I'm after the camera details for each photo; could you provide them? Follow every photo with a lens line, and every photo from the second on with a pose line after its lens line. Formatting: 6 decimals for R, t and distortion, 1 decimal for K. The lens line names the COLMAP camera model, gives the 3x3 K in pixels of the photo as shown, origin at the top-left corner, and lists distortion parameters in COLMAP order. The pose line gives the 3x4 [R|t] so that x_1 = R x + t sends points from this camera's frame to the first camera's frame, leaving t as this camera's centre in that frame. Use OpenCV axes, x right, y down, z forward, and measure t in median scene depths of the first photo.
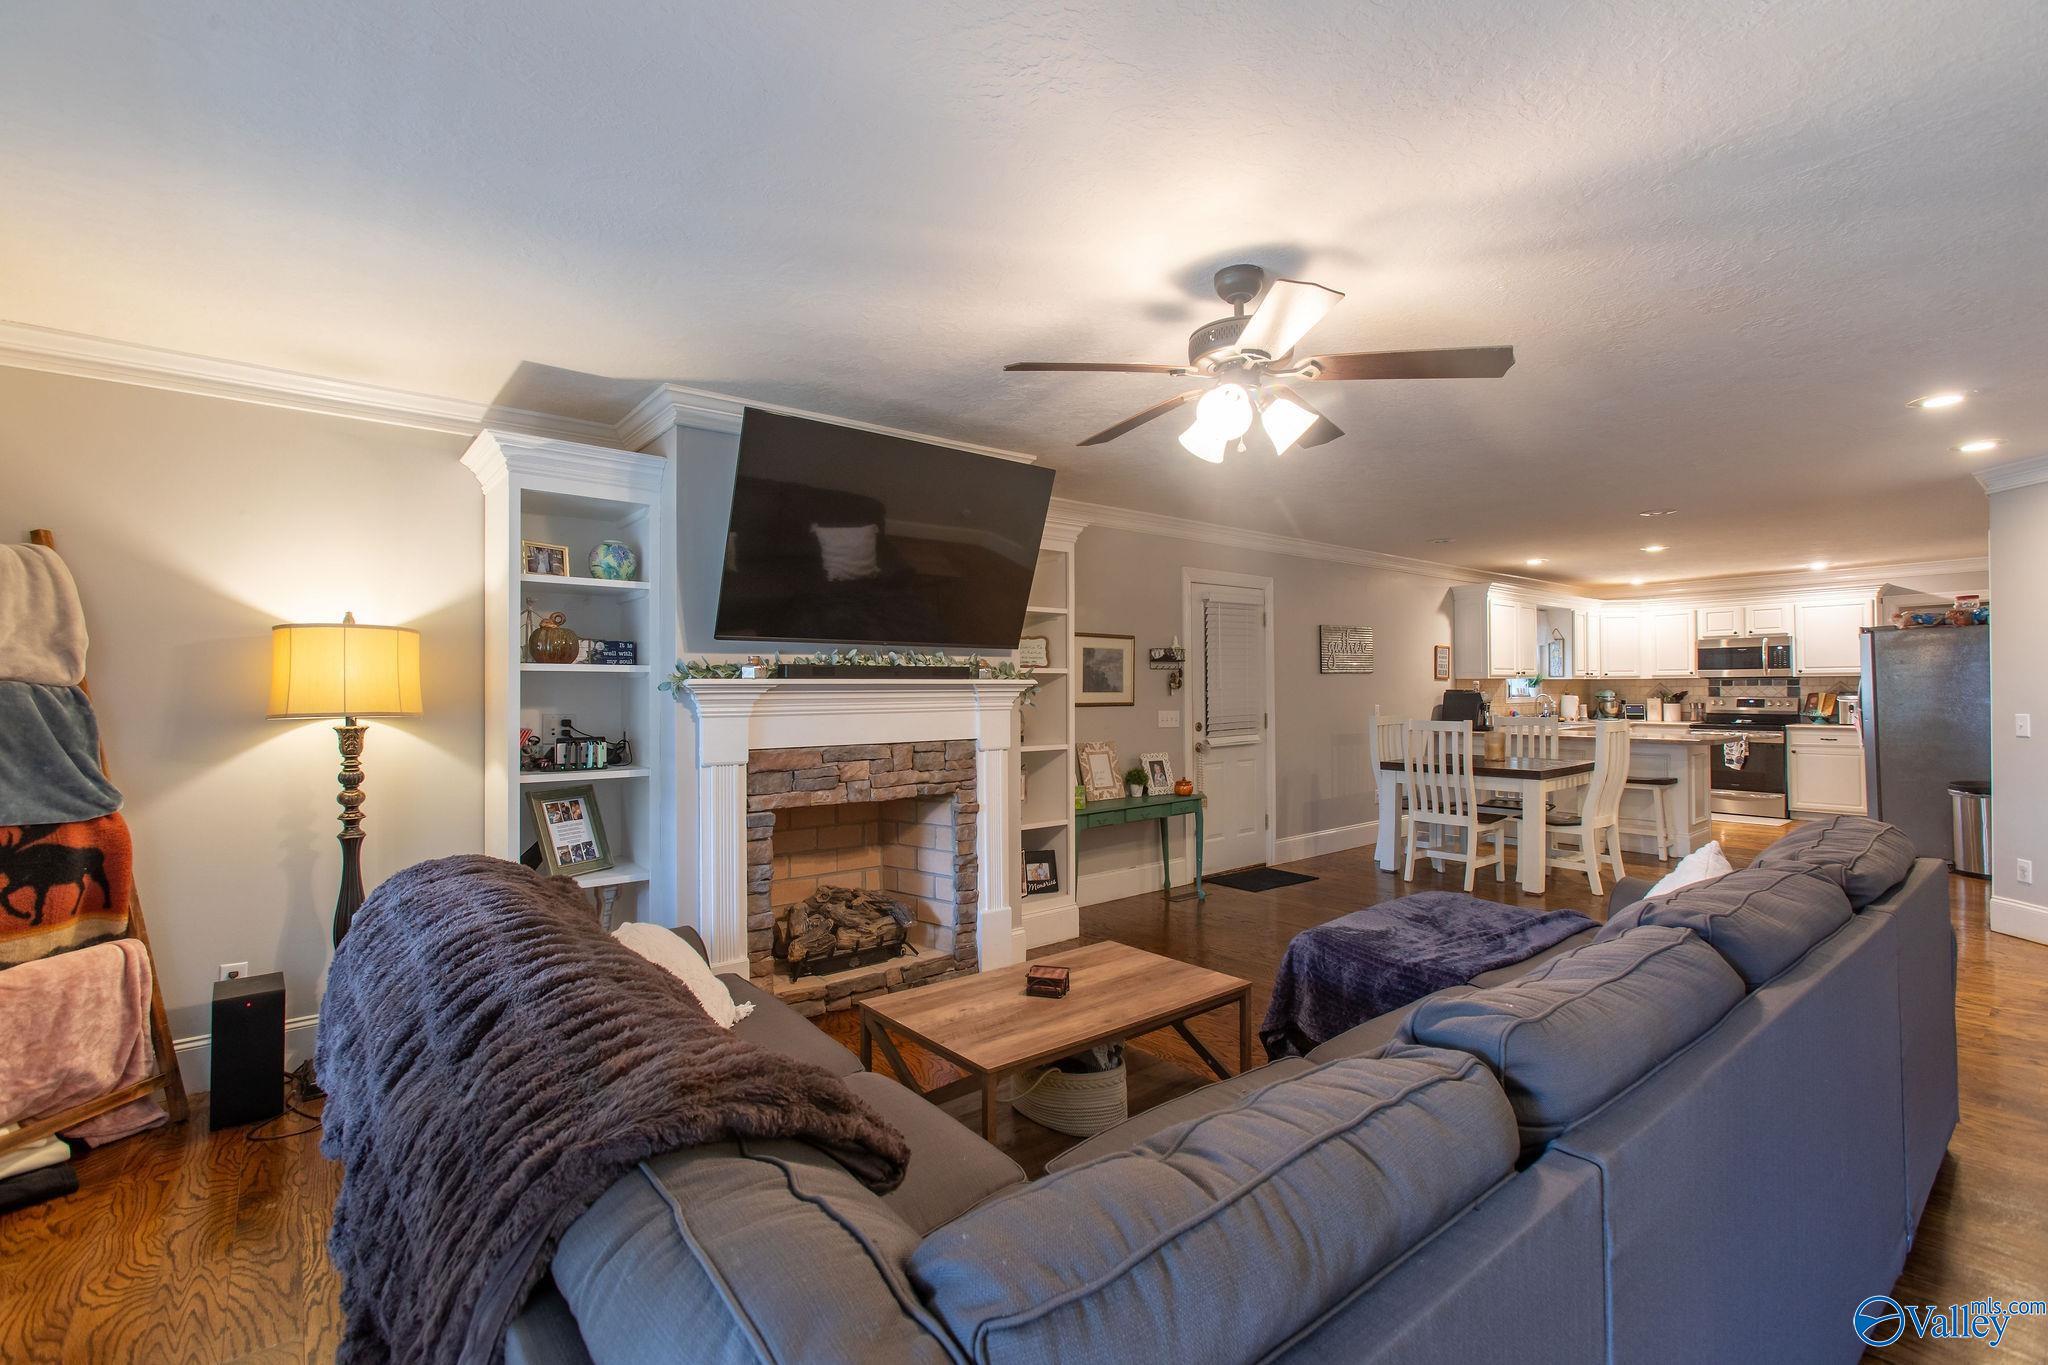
lens RADIAL K [[899.3, 0, 1013.5], [0, 899.3, 681.1], [0, 0, 1]] dist [-0.015619, 0.008987]
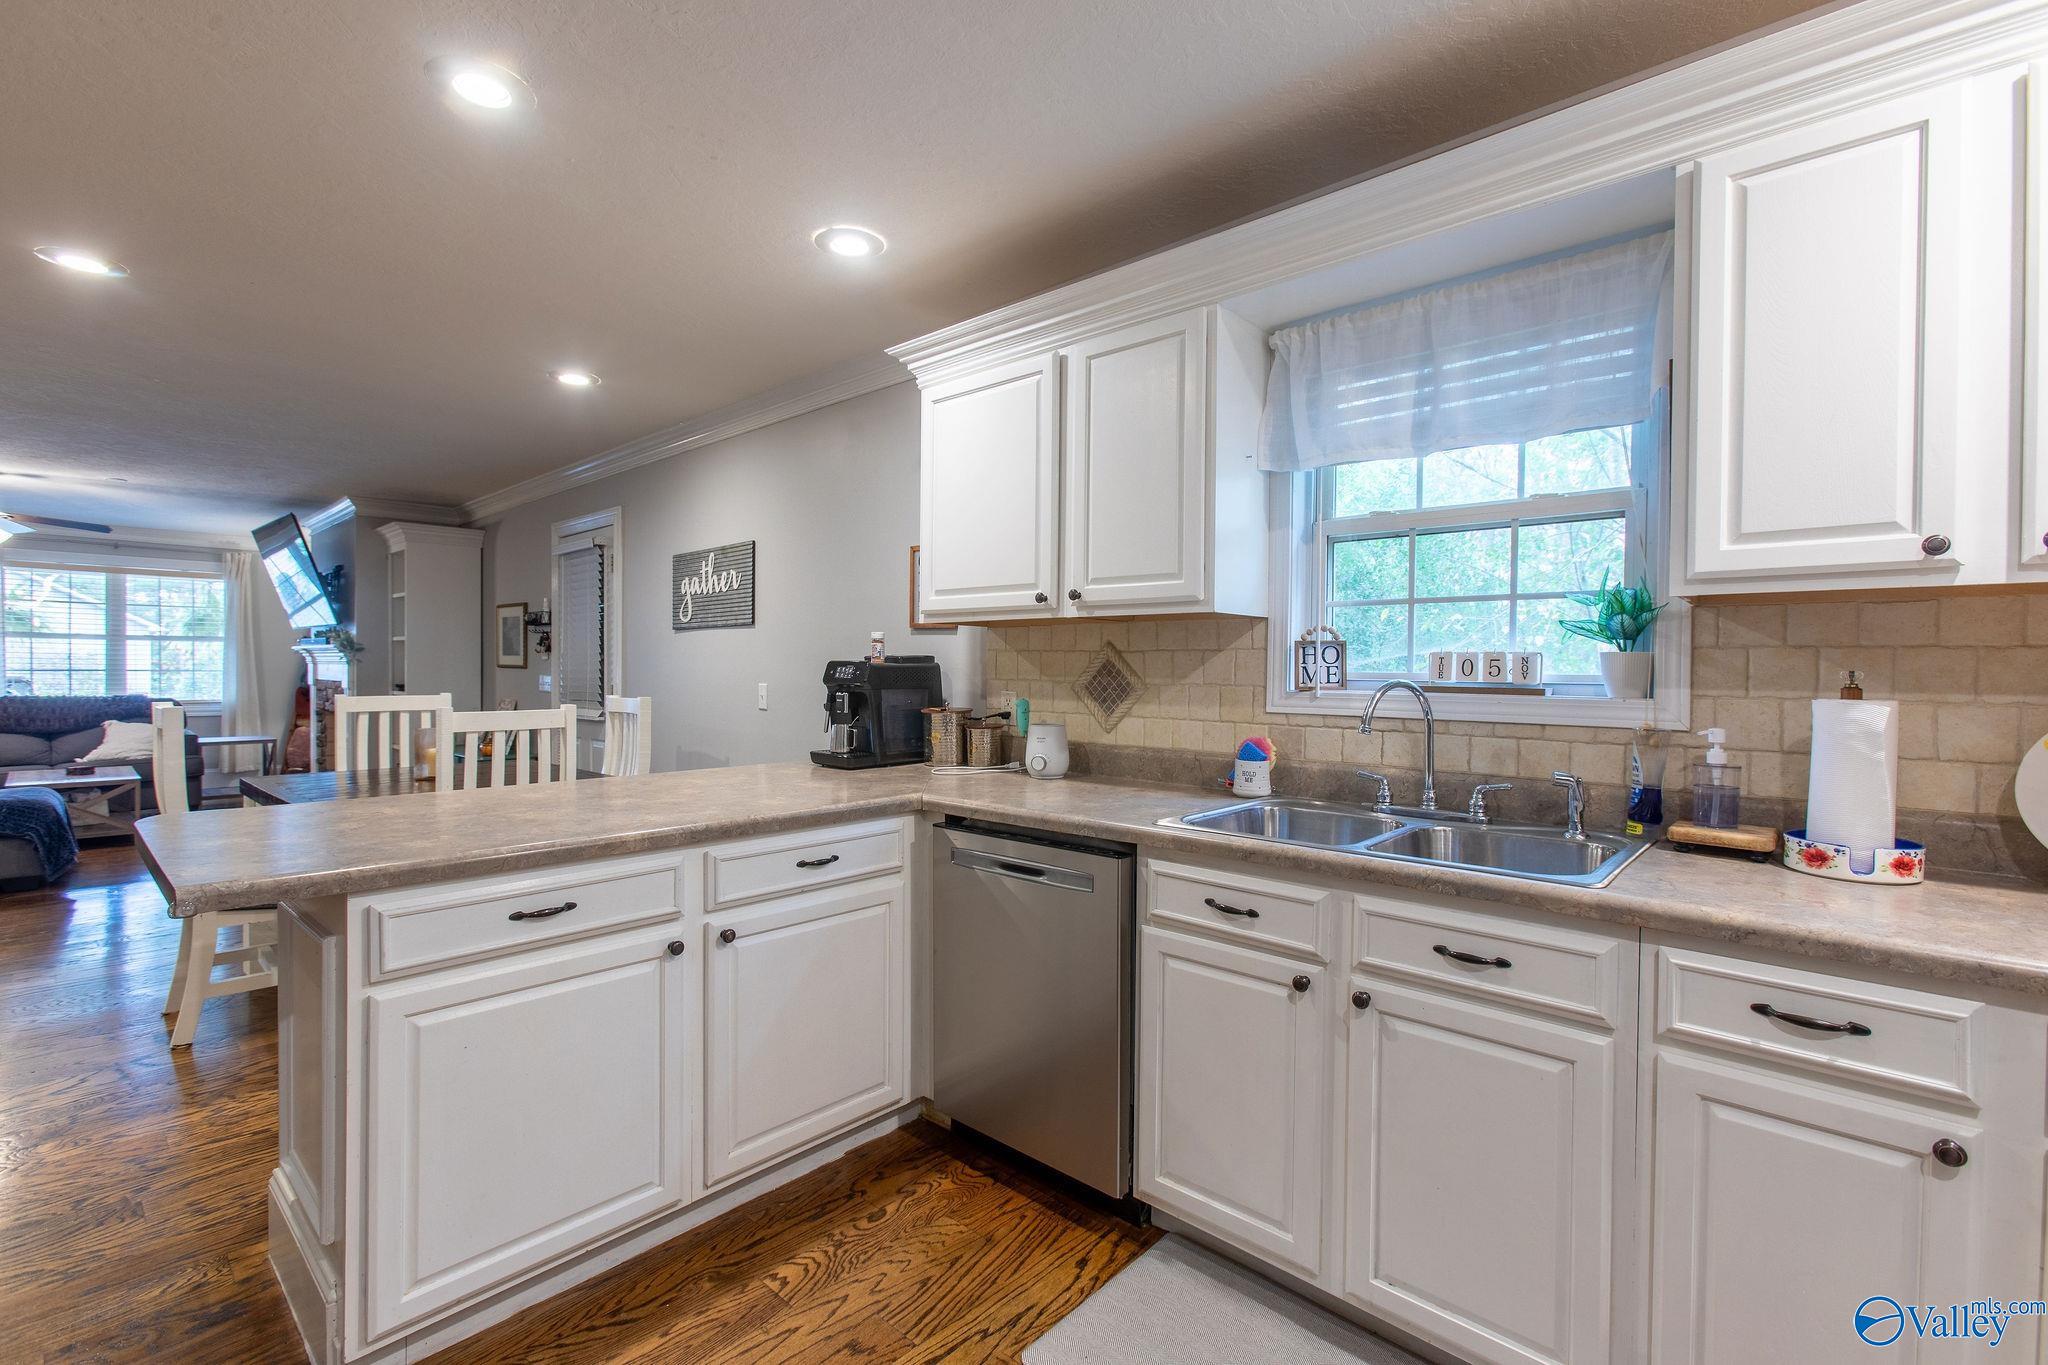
lens RADIAL K [[899.3, 0, 1013.5], [0, 899.3, 681.1], [0, 0, 1]] dist [-0.015619, 0.008987]
pose [[0.153973, 0.021692, -0.987837, 0.830242], [-0.004270, 0.999764, 0.021288, 0.011333], [0.988066, 0.000940, 0.154029, 0.925954]]
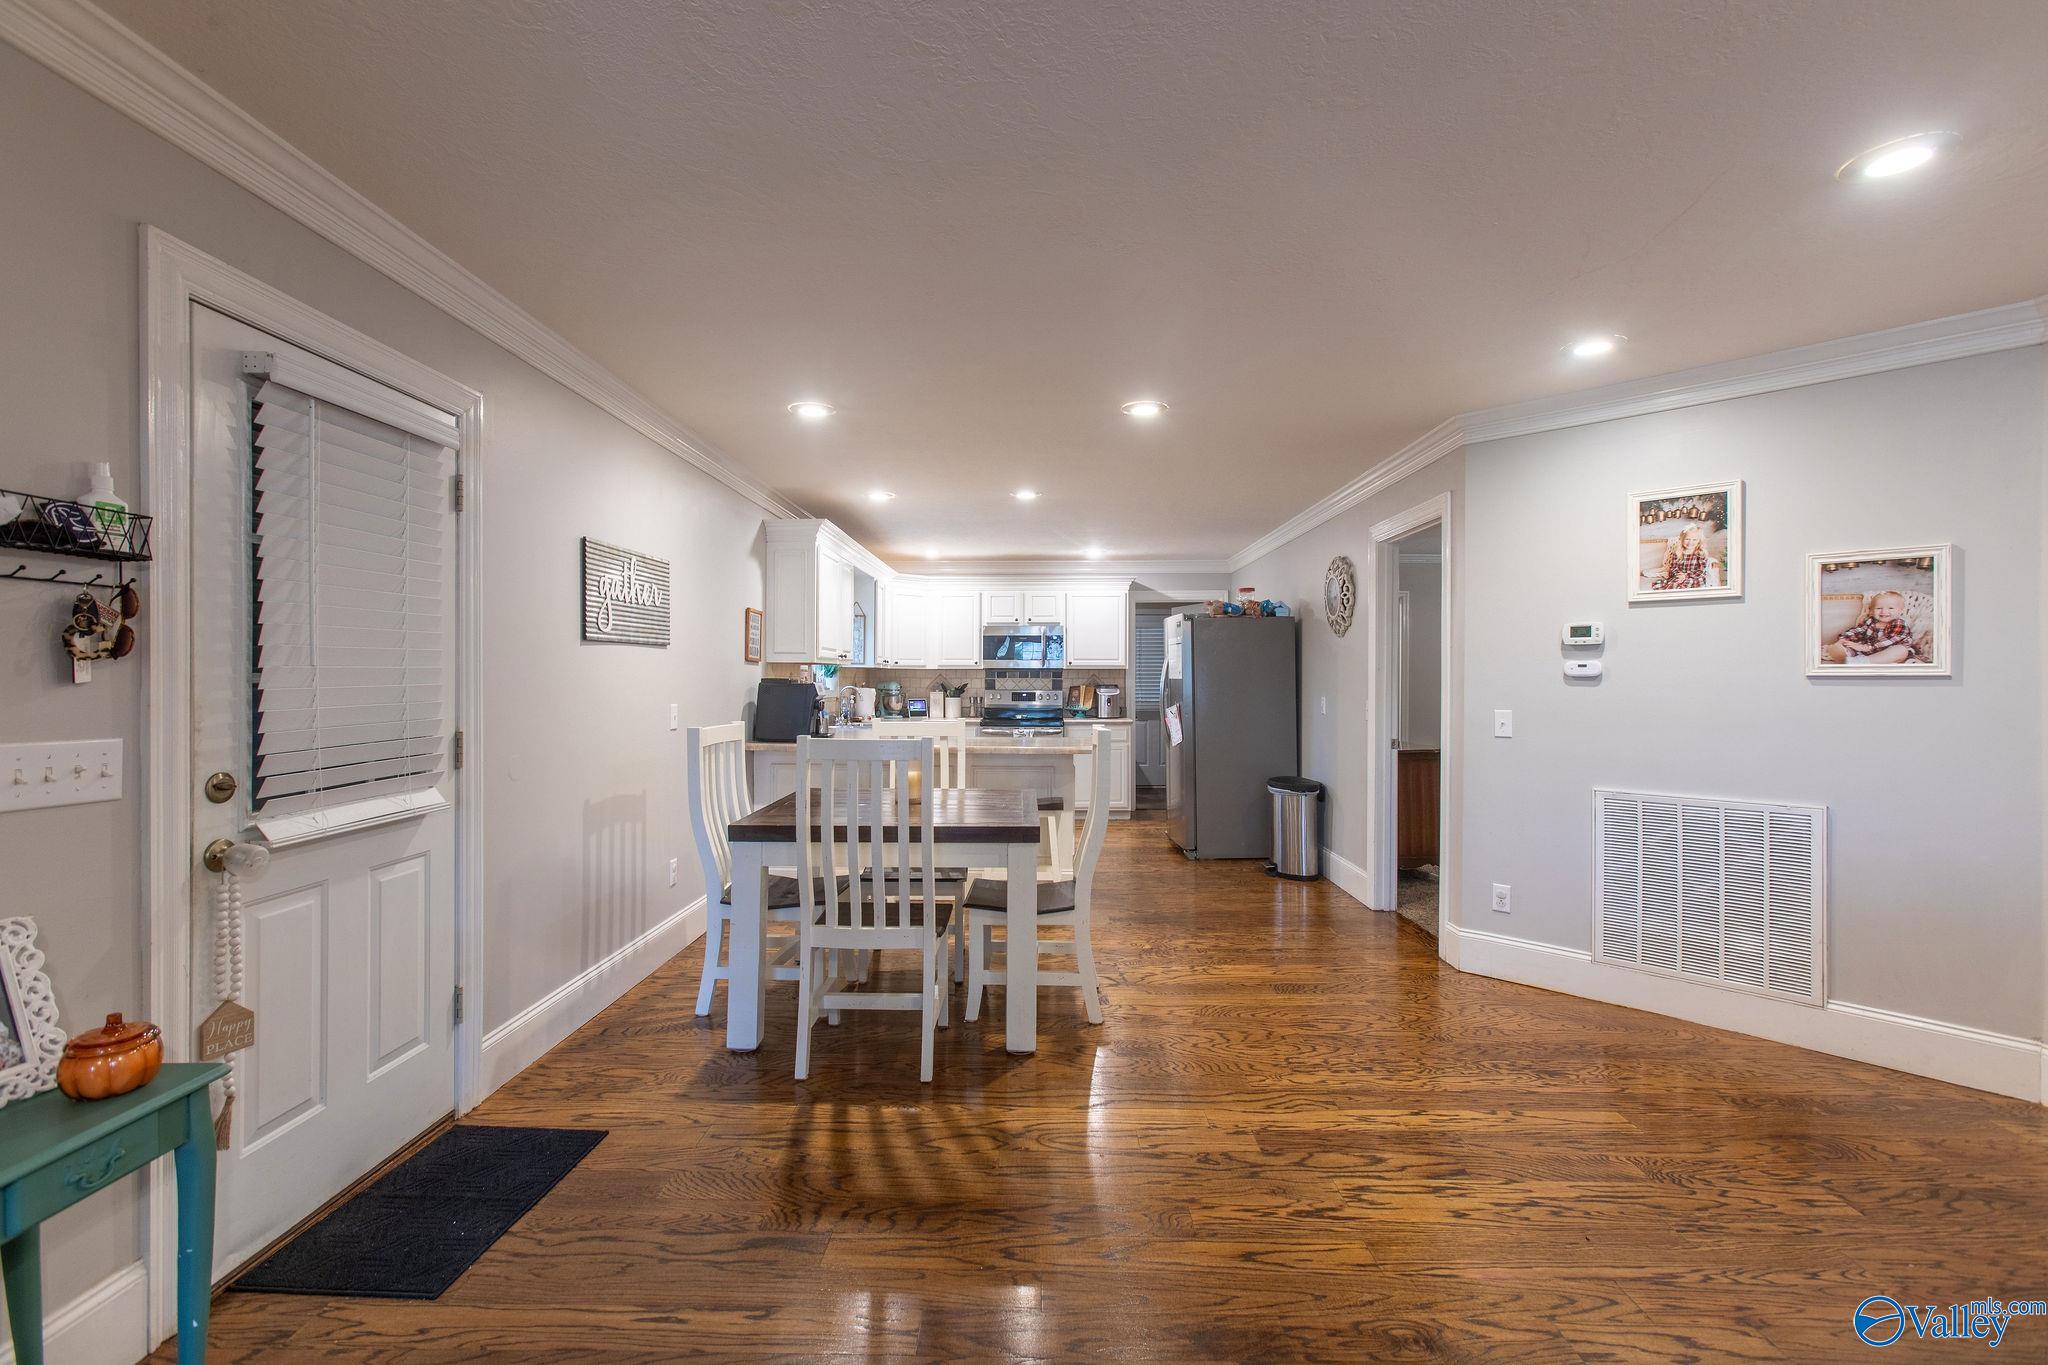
lens RADIAL K [[907.7, 0, 1018.0], [0, 907.7, 680.2], [0, 0, 1]] dist [-0.009893, 0.009398]
pose [[0.642267, 0.007867, 0.766441, 0.101897], [-0.012180, 0.999926, -0.000057, 0.008099], [-0.766384, -0.009299, 0.642315, 0.422941]]
